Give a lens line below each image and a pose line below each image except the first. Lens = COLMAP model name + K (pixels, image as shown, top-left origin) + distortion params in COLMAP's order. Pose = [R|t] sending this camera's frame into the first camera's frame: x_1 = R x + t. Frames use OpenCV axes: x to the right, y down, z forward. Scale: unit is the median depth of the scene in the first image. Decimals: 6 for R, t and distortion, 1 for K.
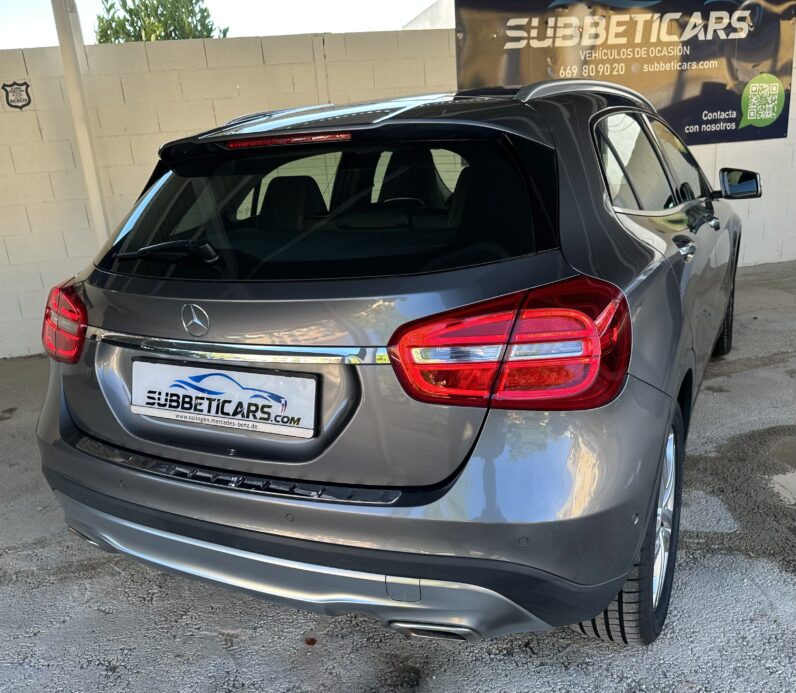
lens RADIAL K [[691.4, 0, 396.6], [0, 691.4, 372.6], [0, 0, 1]] dist [-0.000245, -0.004768]
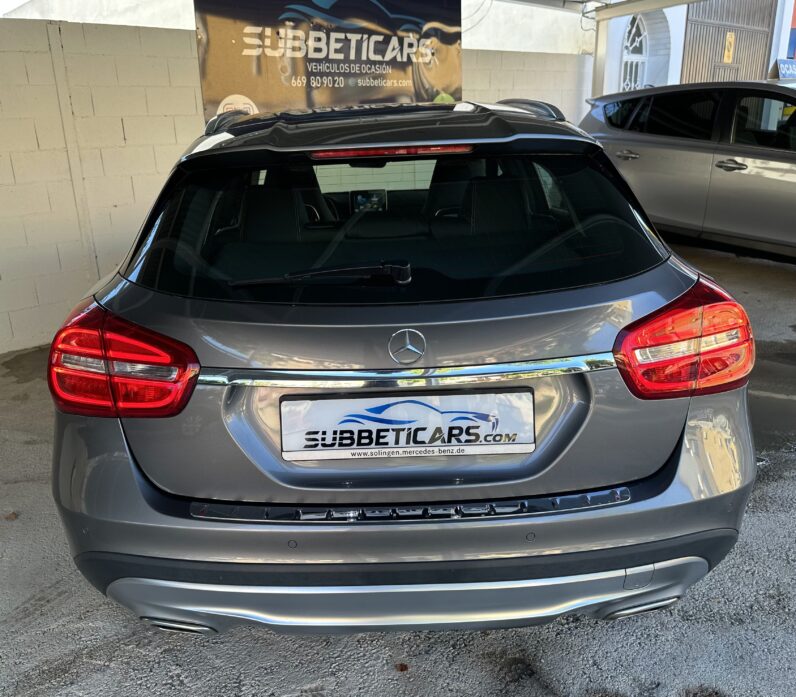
lens RADIAL K [[675.3, 0, 335.6], [0, 675.3, 352.8], [0, 0, 1]] dist [0.003510, -0.000525]
pose [[0.895637, -0.105020, 0.432209, -0.693647], [0.113768, 0.993491, 0.005649, -0.074696], [-0.429990, 0.044113, 0.901756, 0.212198]]
